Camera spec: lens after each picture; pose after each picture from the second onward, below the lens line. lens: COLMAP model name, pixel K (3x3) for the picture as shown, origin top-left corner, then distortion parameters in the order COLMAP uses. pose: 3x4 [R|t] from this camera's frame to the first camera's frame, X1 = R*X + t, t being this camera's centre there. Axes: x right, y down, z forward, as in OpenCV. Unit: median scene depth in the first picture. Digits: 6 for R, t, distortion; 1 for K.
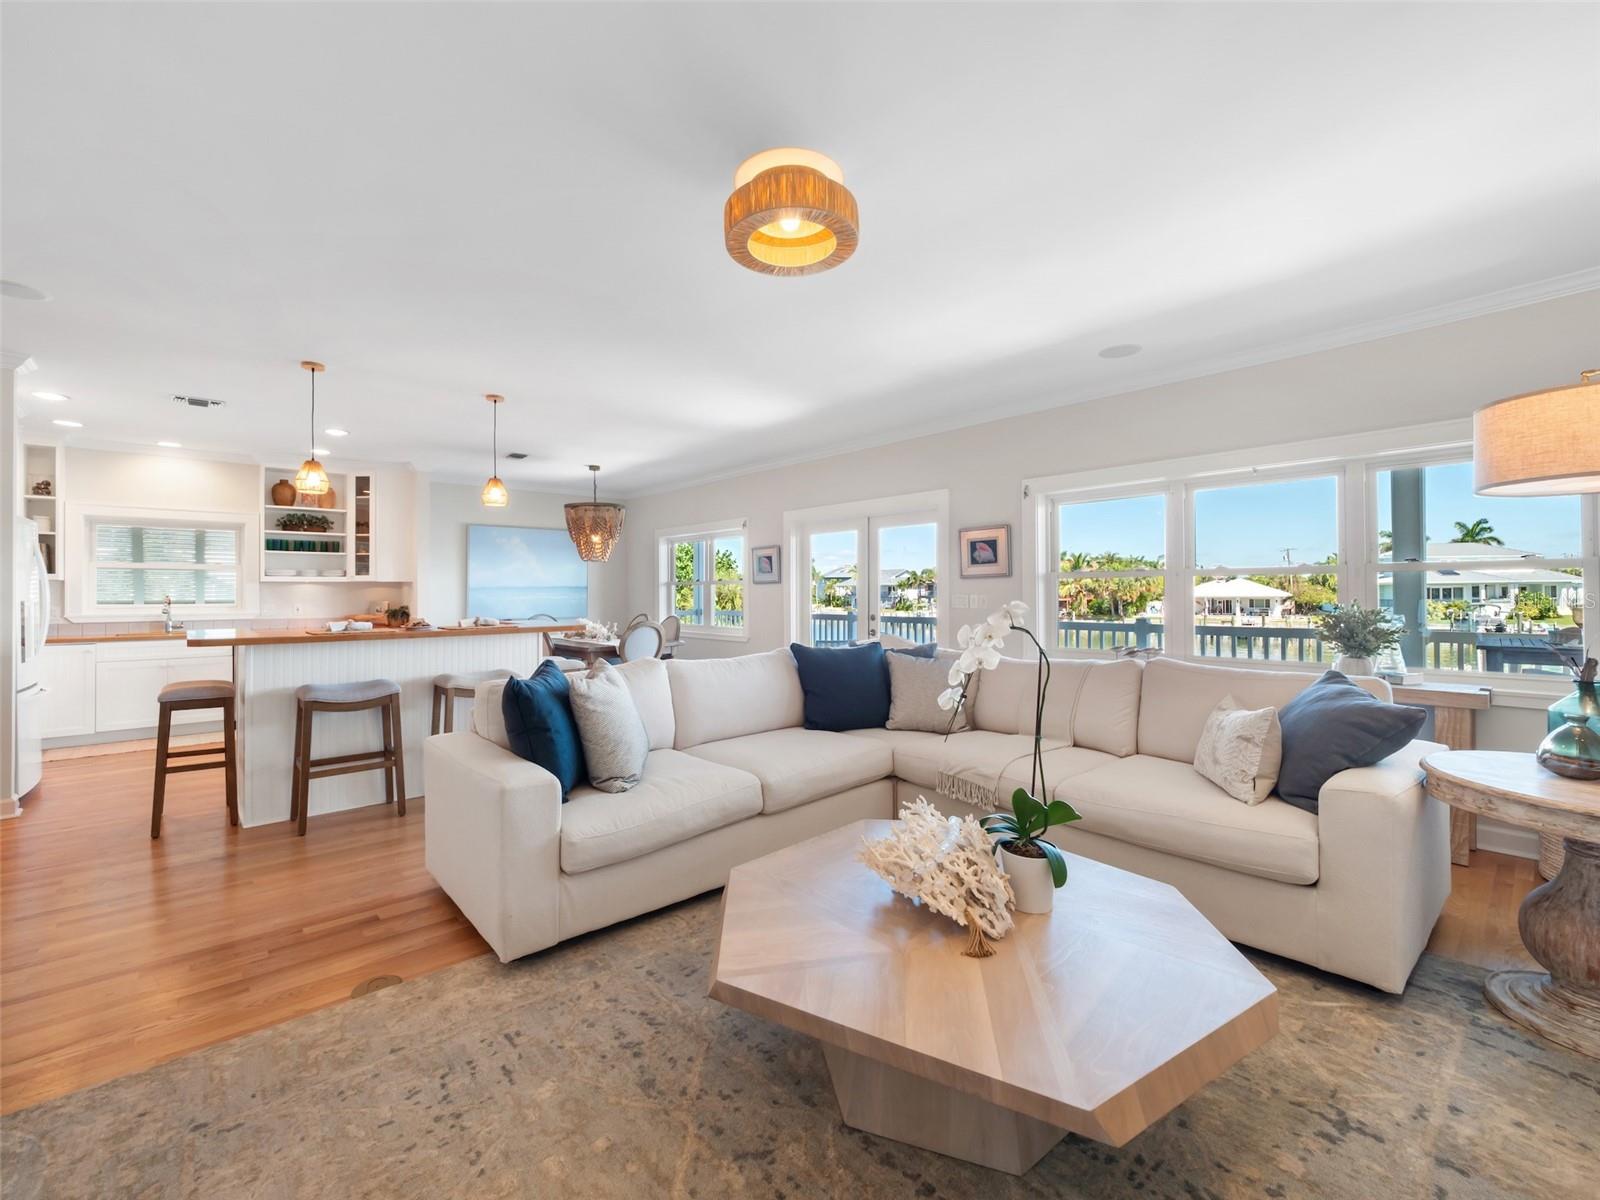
lens RADIAL K [[678.8, 0, 792.1], [0, 678.8, 596.1], [0, 0, 1]] dist [-0.004198, -0.000845]
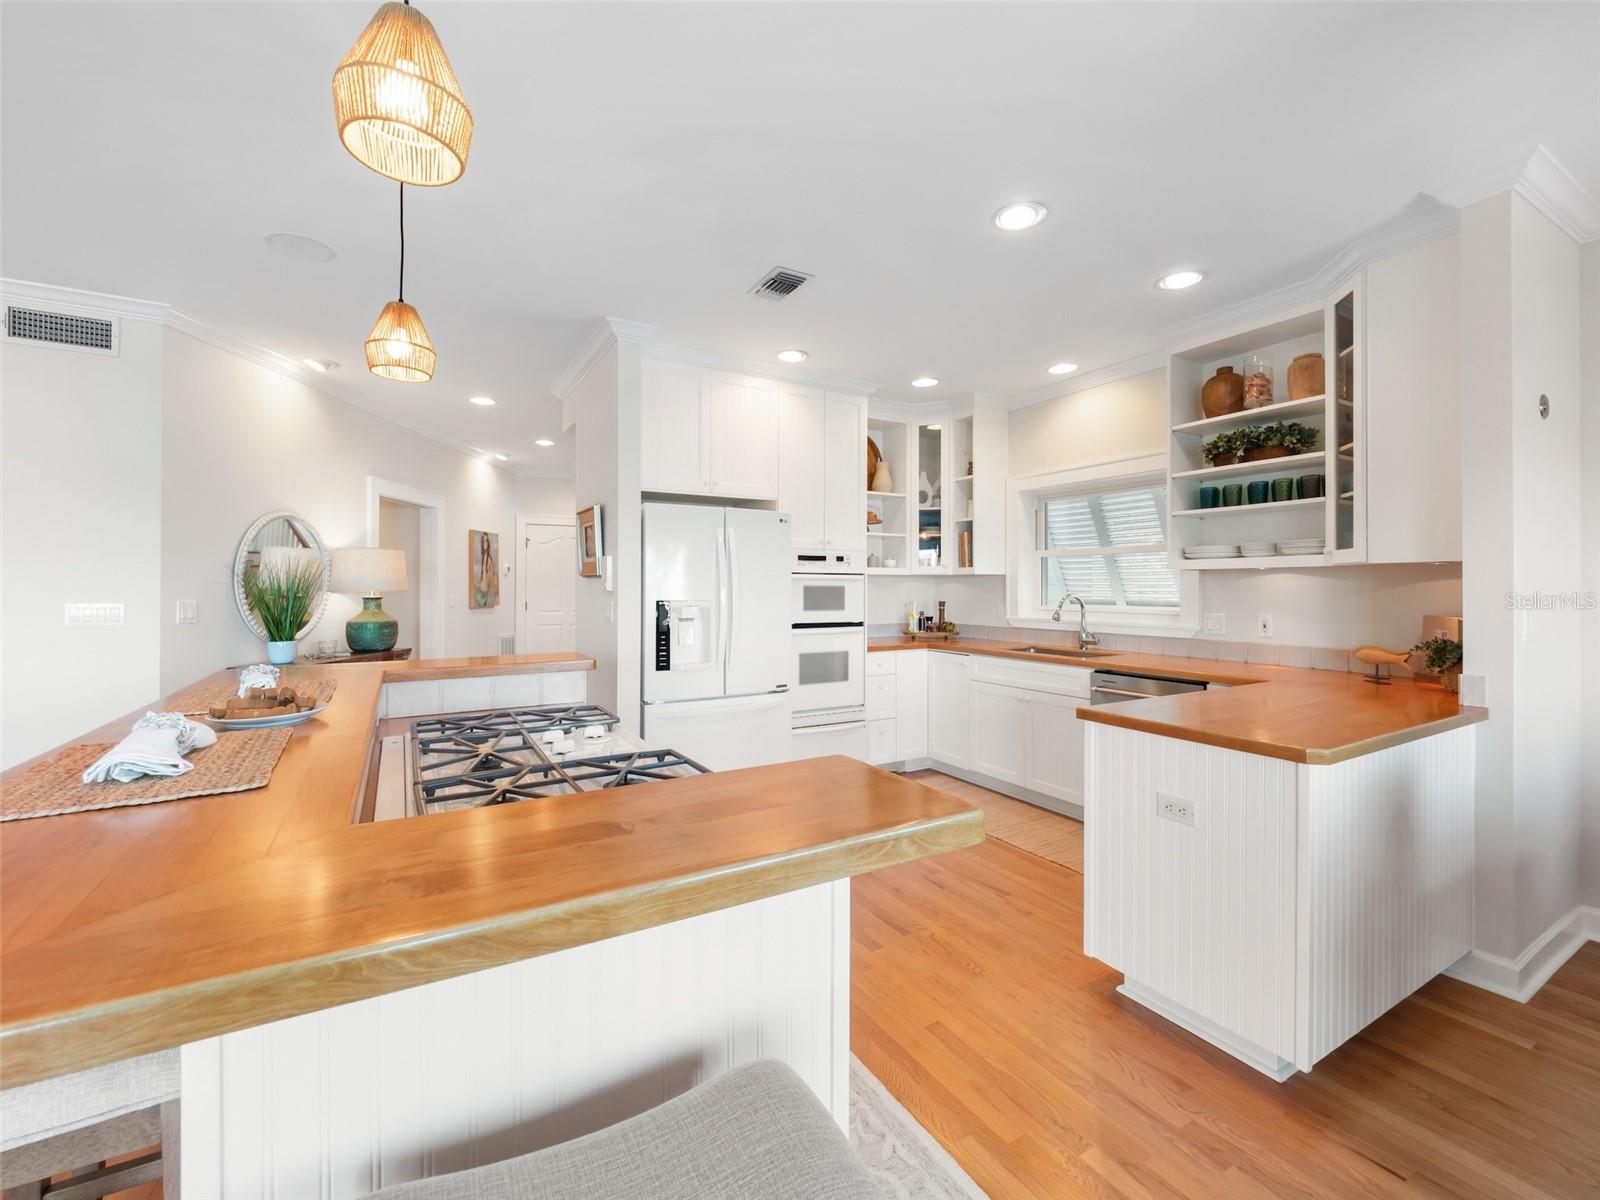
lens RADIAL K [[681.2, 0, 788.5], [0, 681.2, 586.6], [0, 0, 1]] dist [0.029602, -0.026885]
pose [[-0.211663, 0.001639, -0.977341, -0.178118], [-0.006281, 0.999976, 0.003038, -0.007966], [0.977323, 0.006781, -0.211647, 0.771673]]
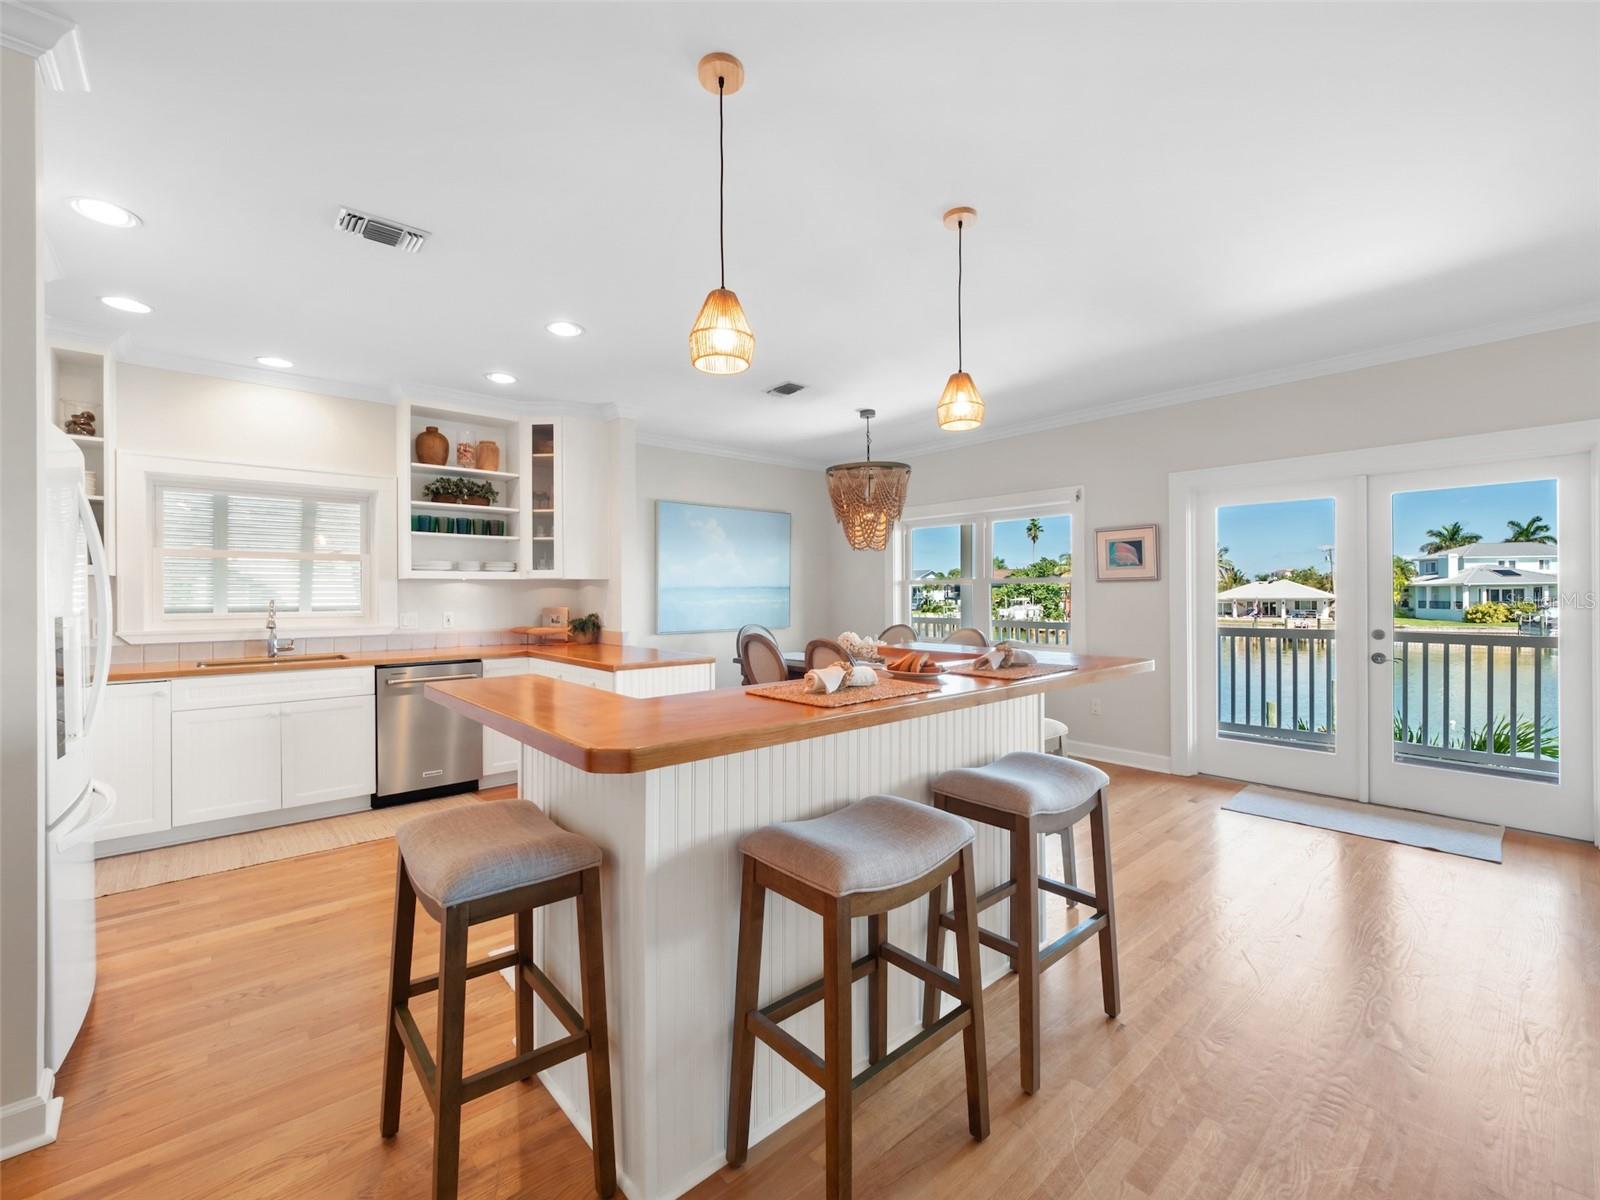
lens RADIAL K [[678.8, 0, 792.1], [0, 678.8, 596.1], [0, 0, 1]] dist [-0.004198, -0.000845]
pose [[0.999946, -0.000193, -0.010406, -0.378092], [0.000172, 0.999998, -0.002044, -0.002897], [0.010406, 0.002042, 0.999944, 0.324089]]
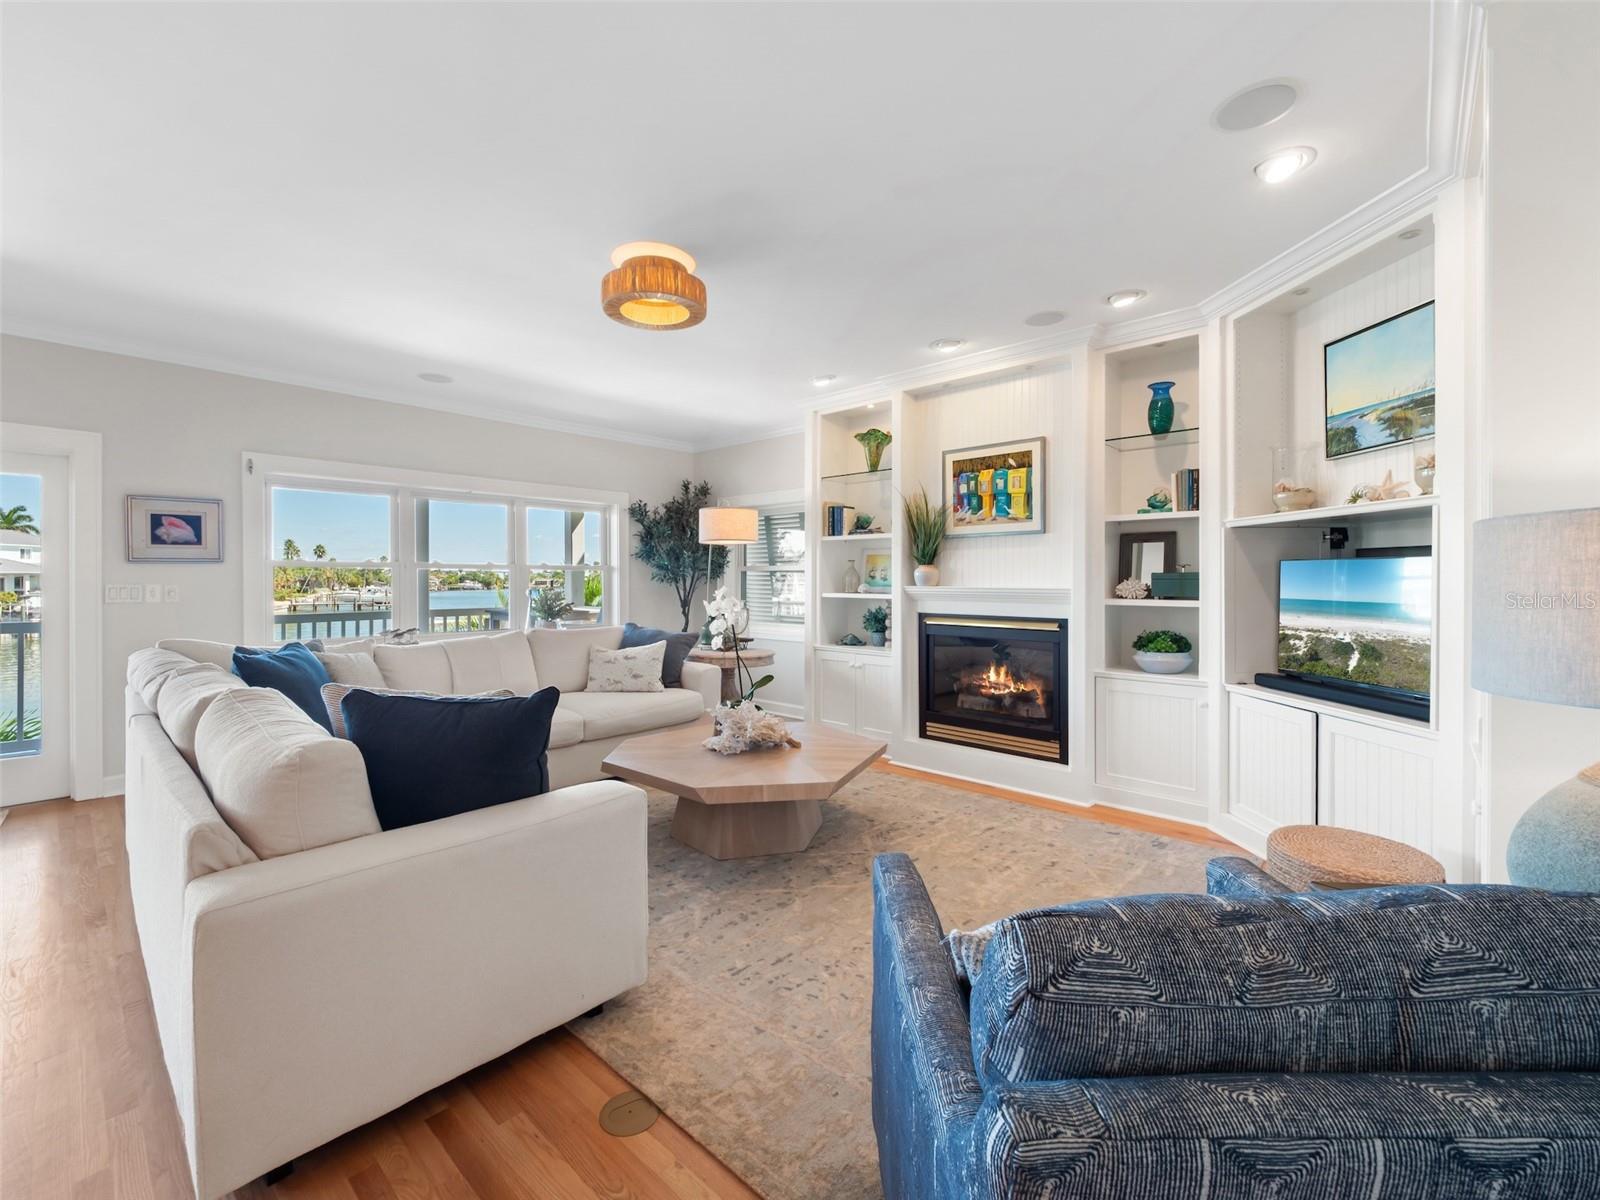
lens RADIAL K [[681.2, 0, 788.5], [0, 681.2, 586.6], [0, 0, 1]] dist [0.029602, -0.026885]
pose [[-0.101251, -0.004855, 0.994849, -0.429904], [0.005116, 0.999972, 0.005401, 0.000085], [-0.994848, 0.005636, -0.101223, 0.281592]]
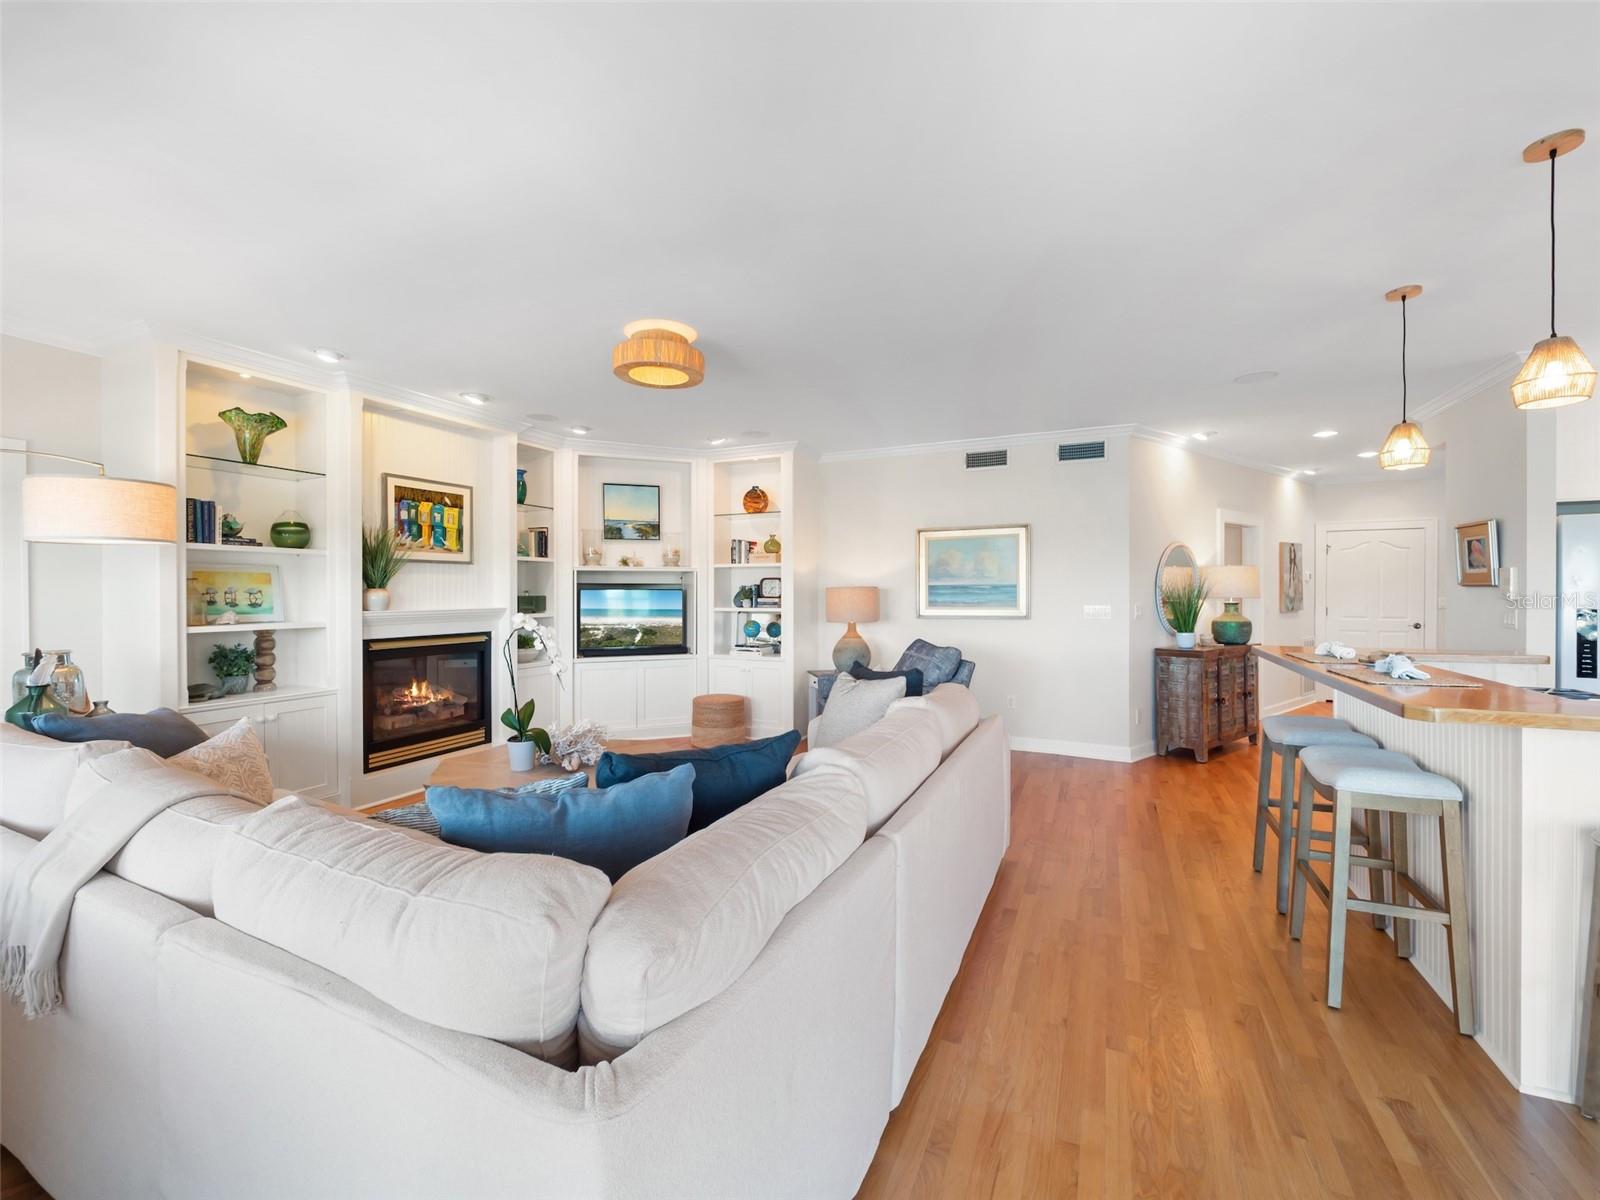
lens RADIAL K [[678.8, 0, 792.1], [0, 678.8, 596.1], [0, 0, 1]] dist [-0.004198, -0.000845]
pose [[-0.917246, 0.009881, -0.398198, 0.104915], [0.005111, 0.999902, 0.013040, -0.015232], [0.398287, 0.009926, -0.917207, 0.802082]]
